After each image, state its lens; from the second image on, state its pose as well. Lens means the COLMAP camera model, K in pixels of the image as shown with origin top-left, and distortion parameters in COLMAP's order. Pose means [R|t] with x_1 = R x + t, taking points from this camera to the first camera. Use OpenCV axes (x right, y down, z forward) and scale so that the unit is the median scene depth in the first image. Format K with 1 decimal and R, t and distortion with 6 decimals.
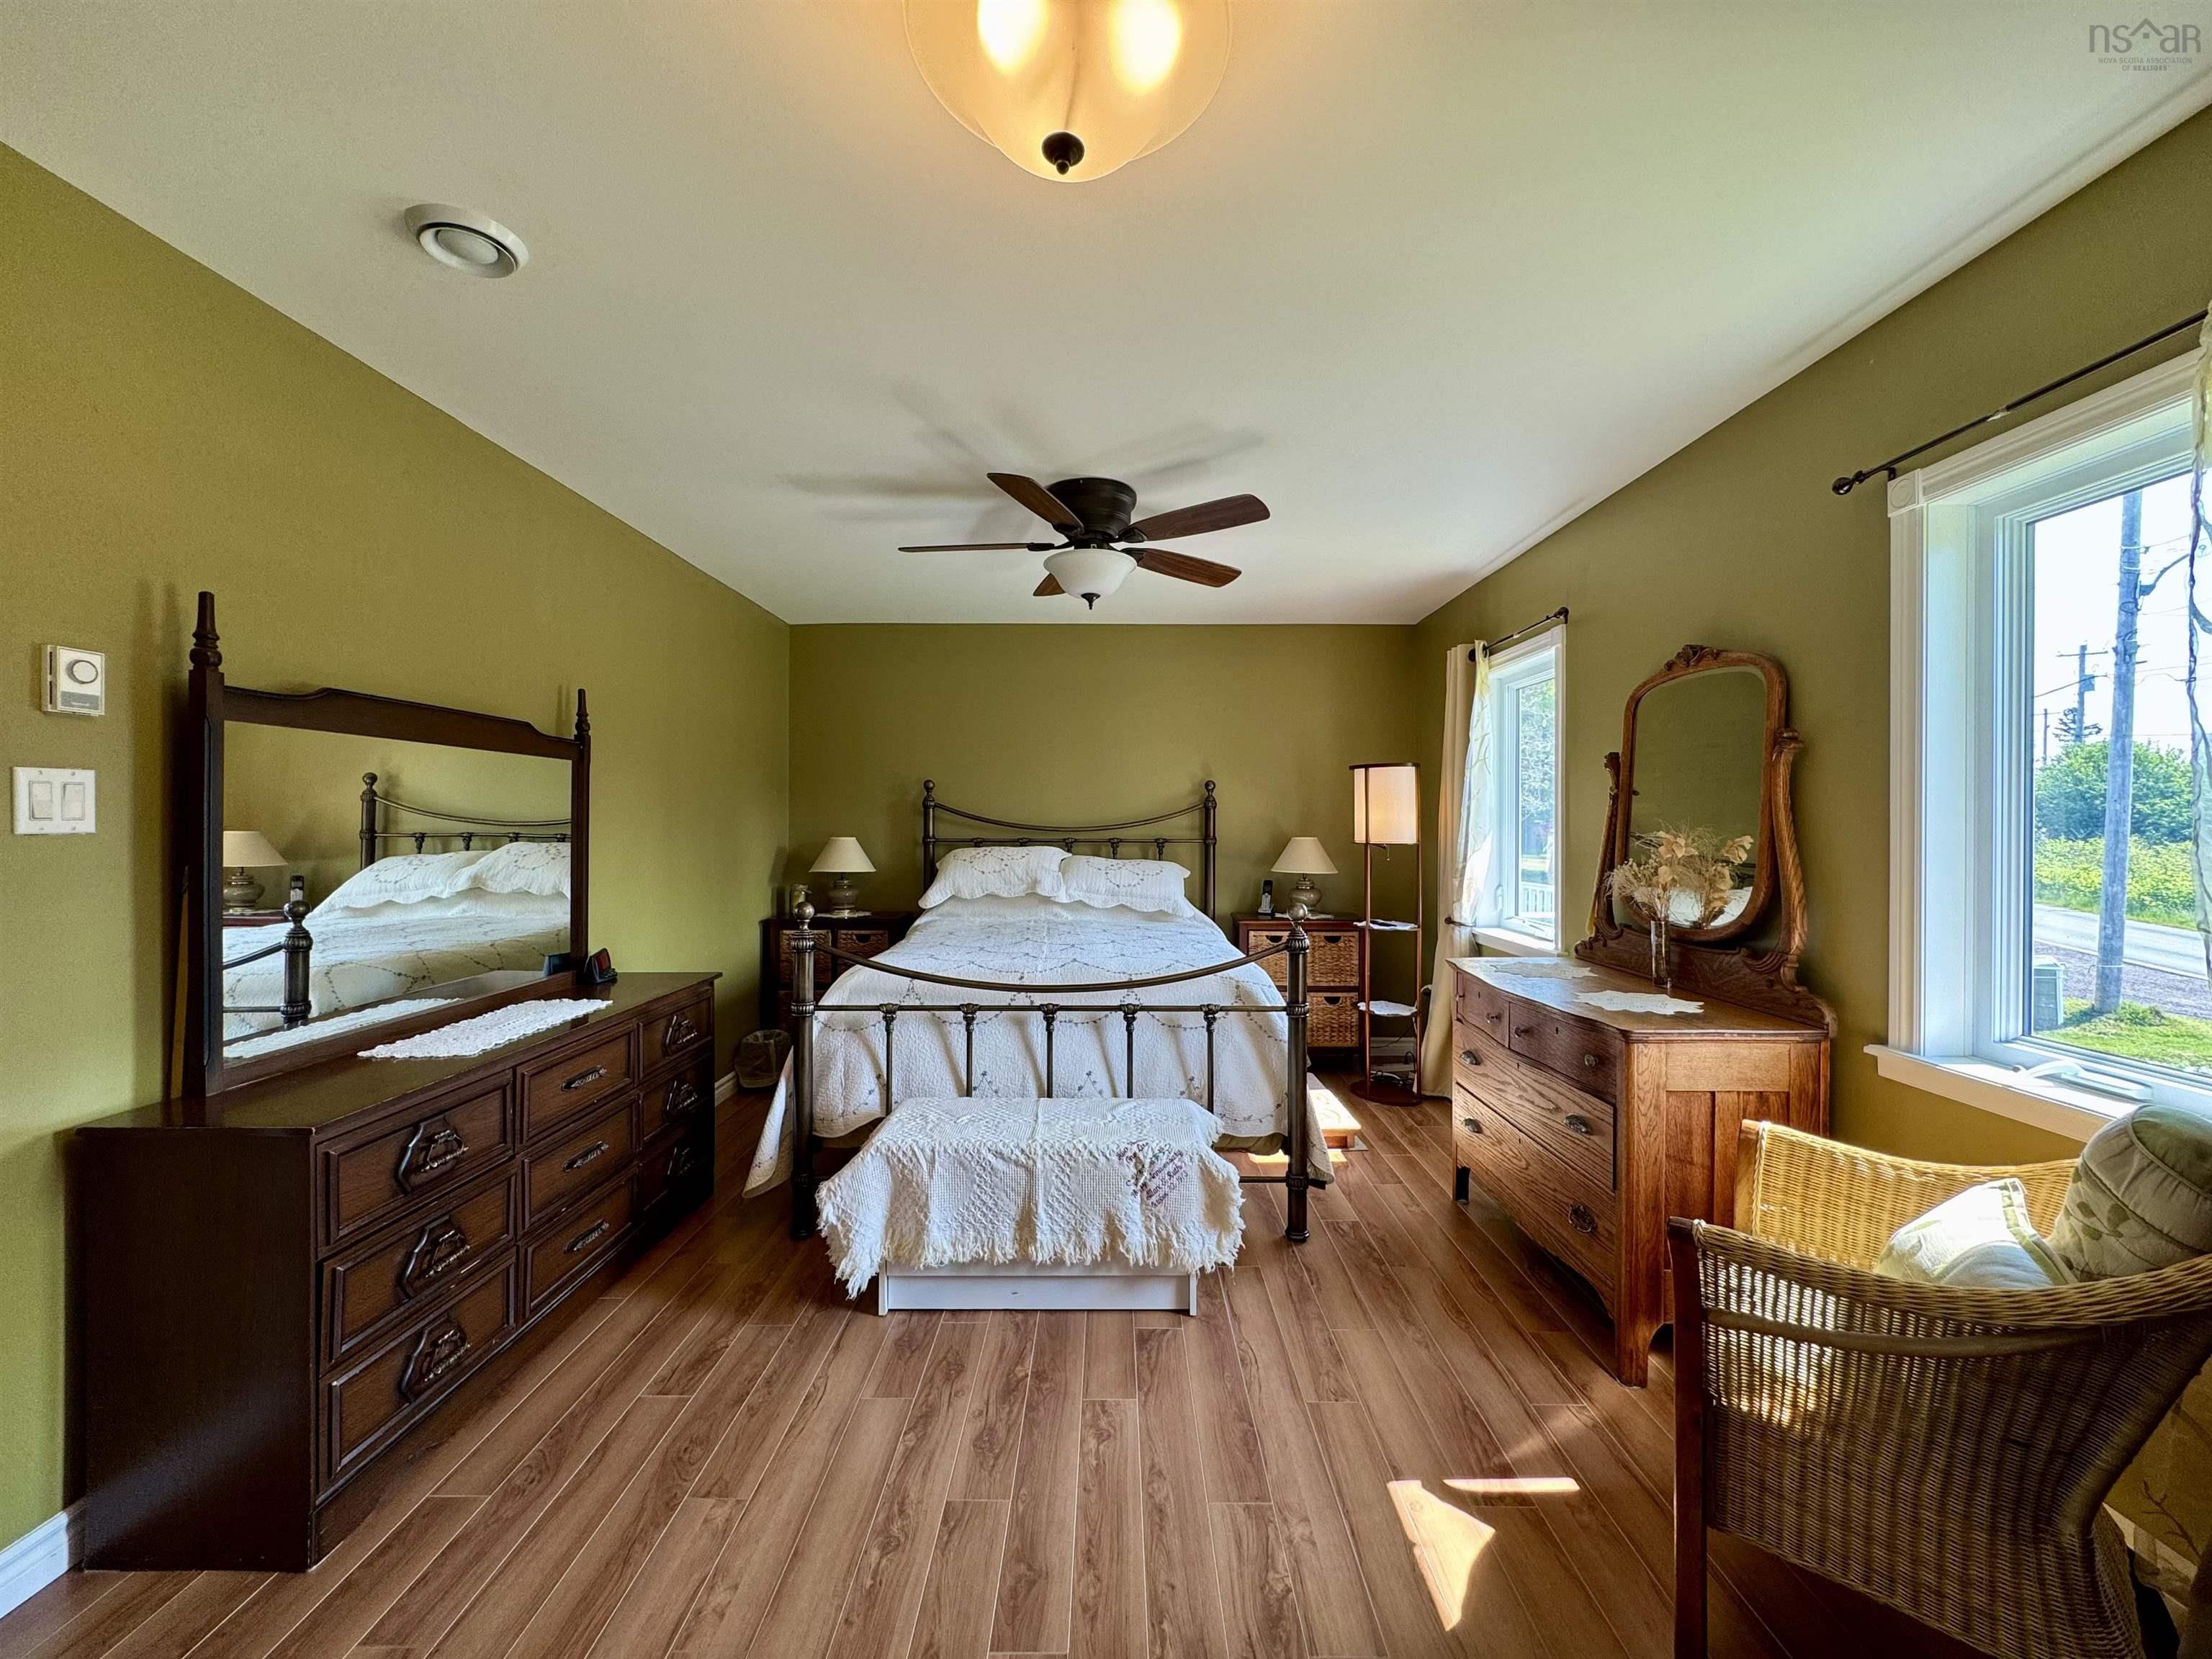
lens RADIAL K [[881.8, 0, 1105.1], [0, 881.8, 824.9], [0, 0, 1]] dist [-0.004103, 0.000180]
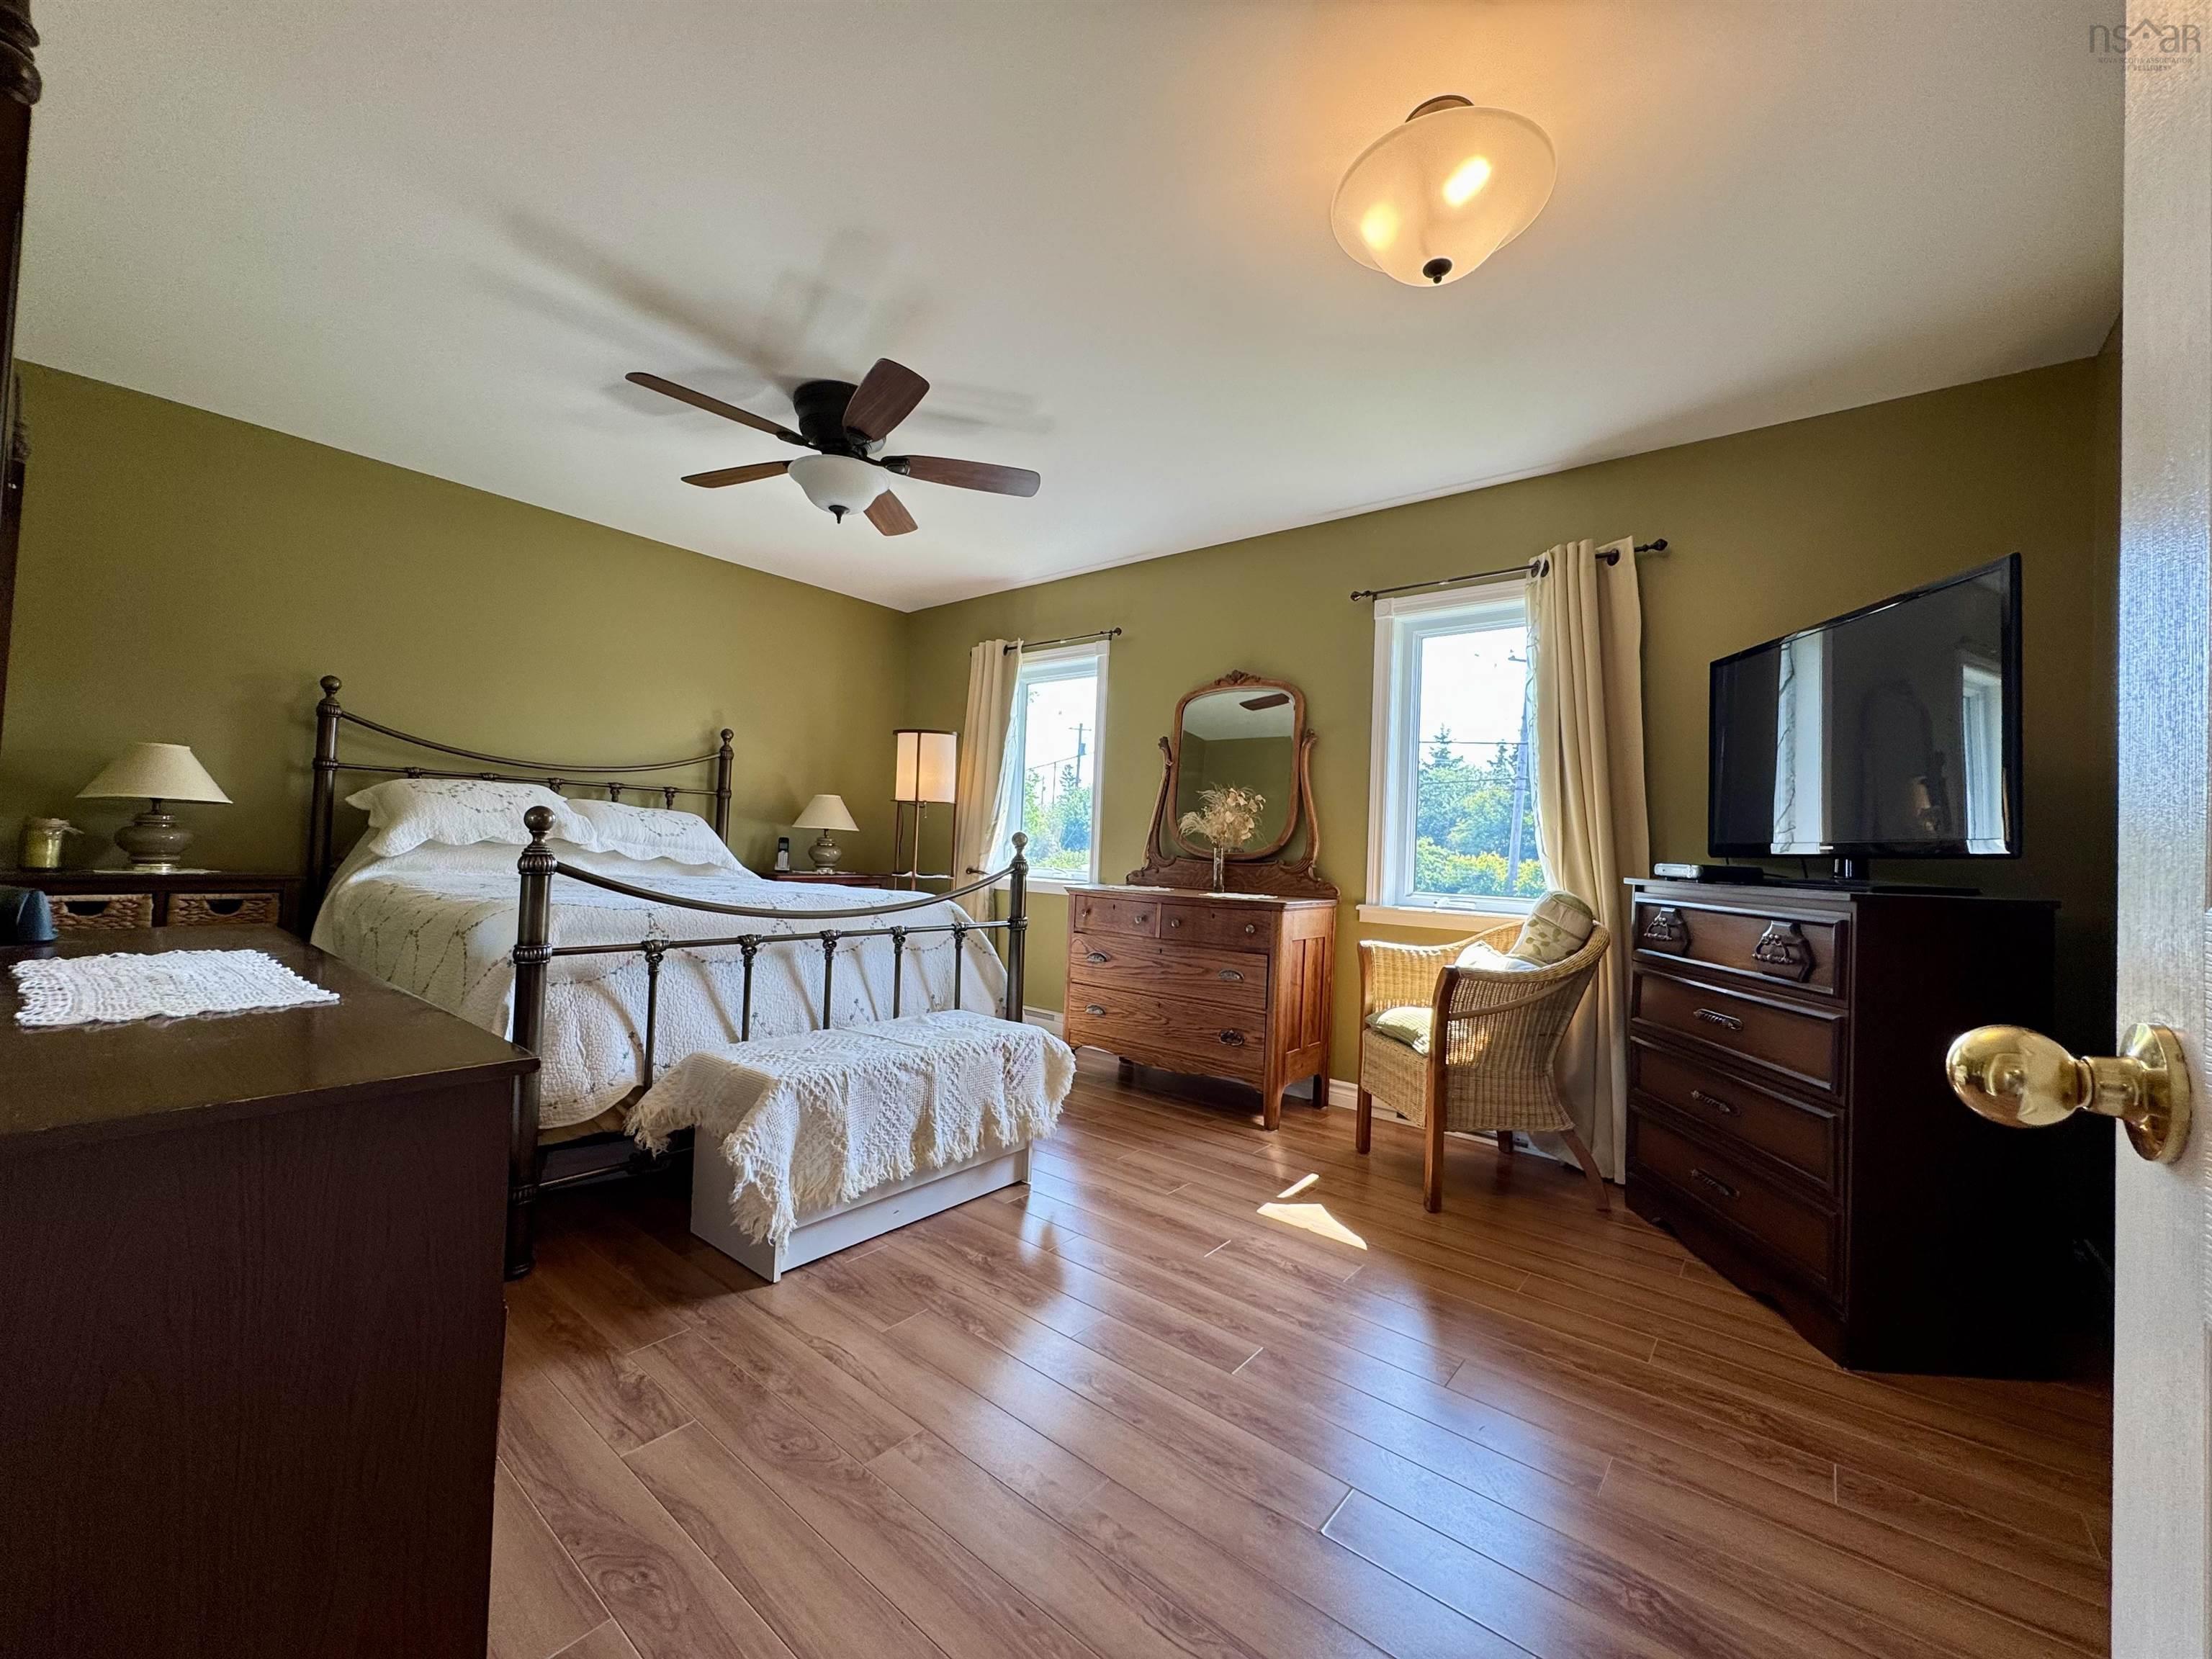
lens RADIAL K [[881.8, 0, 1105.1], [0, 881.8, 824.9], [0, 0, 1]] dist [-0.004103, 0.000180]
pose [[0.625547, 0.041831, 0.779064, -0.743378], [-0.036161, 0.999043, -0.024607, 0.125708], [-0.779348, -0.012779, 0.626461, 0.226500]]
